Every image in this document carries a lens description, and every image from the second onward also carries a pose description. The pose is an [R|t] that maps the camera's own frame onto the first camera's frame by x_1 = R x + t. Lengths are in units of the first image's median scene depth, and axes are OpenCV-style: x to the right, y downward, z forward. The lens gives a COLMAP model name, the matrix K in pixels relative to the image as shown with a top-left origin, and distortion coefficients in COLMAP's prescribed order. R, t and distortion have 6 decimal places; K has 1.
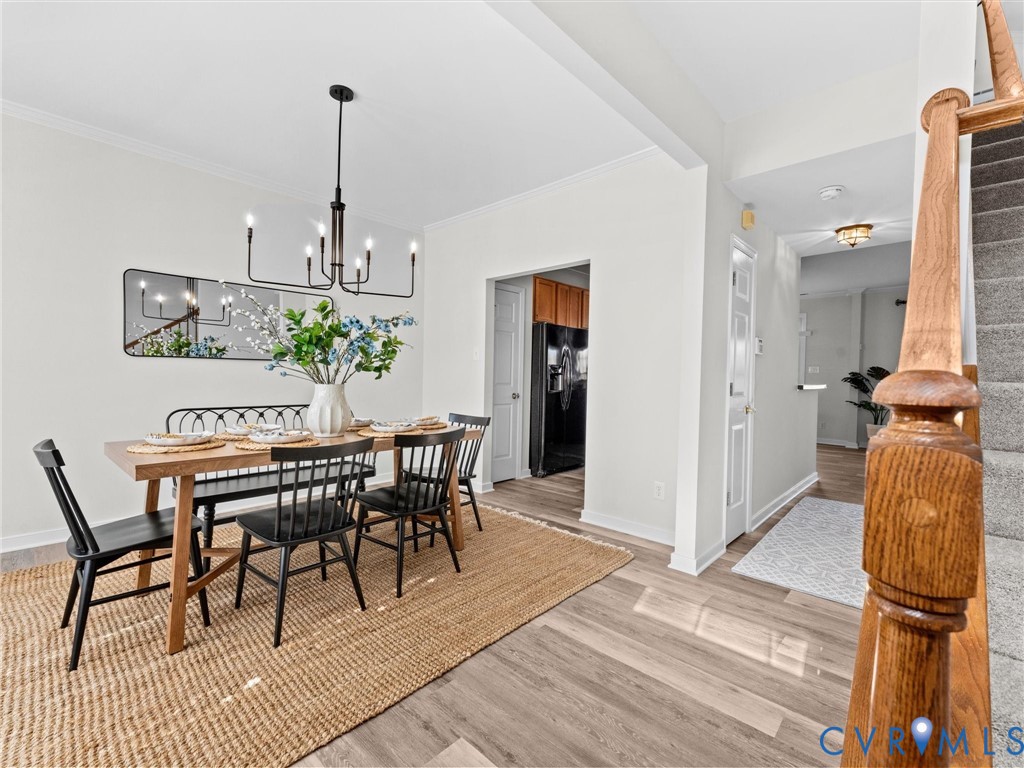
lens RADIAL K [[464.7, 0, 498.5], [0, 464.7, 385.0], [0, 0, 1]] dist [0.001613, 0.000429]
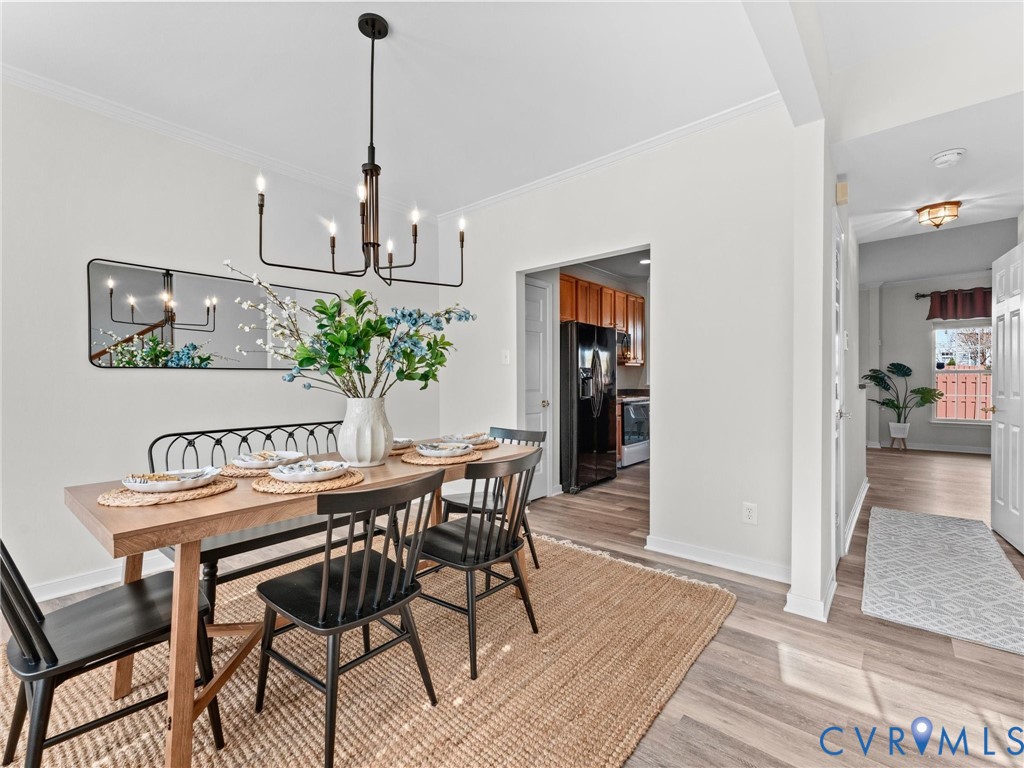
lens RADIAL K [[456.6, 0, 491.4], [0, 456.6, 385.4], [0, 0, 1]] dist [0.000548, 0.000236]
pose [[0.998684, -0.023618, 0.045523, -0.177083], [0.024073, 0.999665, -0.009478, -0.009584], [-0.045284, 0.010562, 0.998918, 0.215360]]
